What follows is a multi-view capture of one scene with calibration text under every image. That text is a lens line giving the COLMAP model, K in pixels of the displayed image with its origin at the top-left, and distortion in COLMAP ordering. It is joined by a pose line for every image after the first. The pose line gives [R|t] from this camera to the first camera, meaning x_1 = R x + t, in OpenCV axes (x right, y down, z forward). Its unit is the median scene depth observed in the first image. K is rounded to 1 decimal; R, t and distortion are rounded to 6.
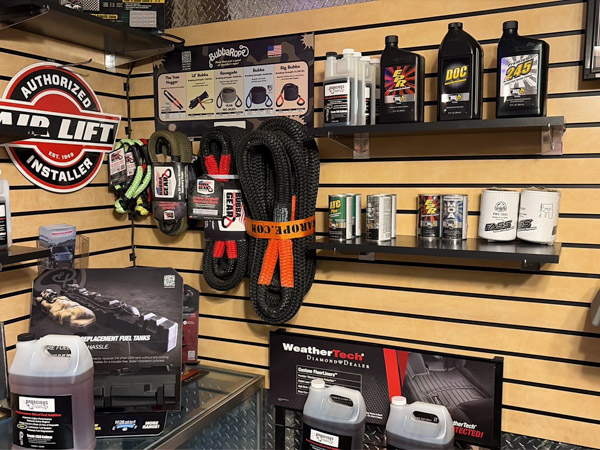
lens RADIAL K [[584.3, 0, 300.0], [0, 584.3, 225.0], [0, 0, 1]] dist [0.144496, -0.007077]
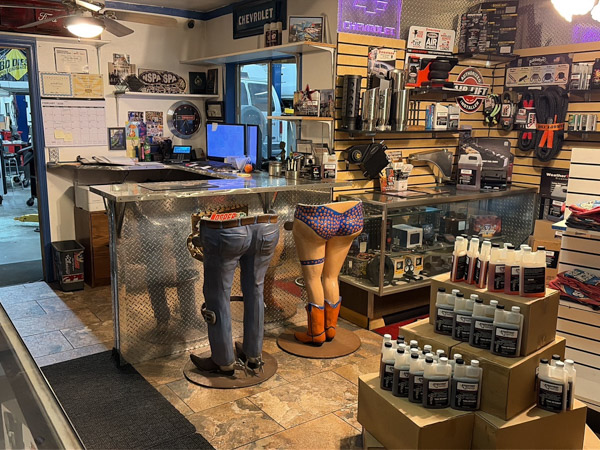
lens RADIAL K [[562.5, 0, 300.0], [0, 562.5, 225.0], [0, 0, 1]] dist [-0.002917, -0.000233]
pose [[0.870879, 0.114245, -0.478036, 0.234626], [-0.069683, 0.991485, 0.110006, 0.227871], [0.486533, -0.062491, 0.871424, -1.711168]]
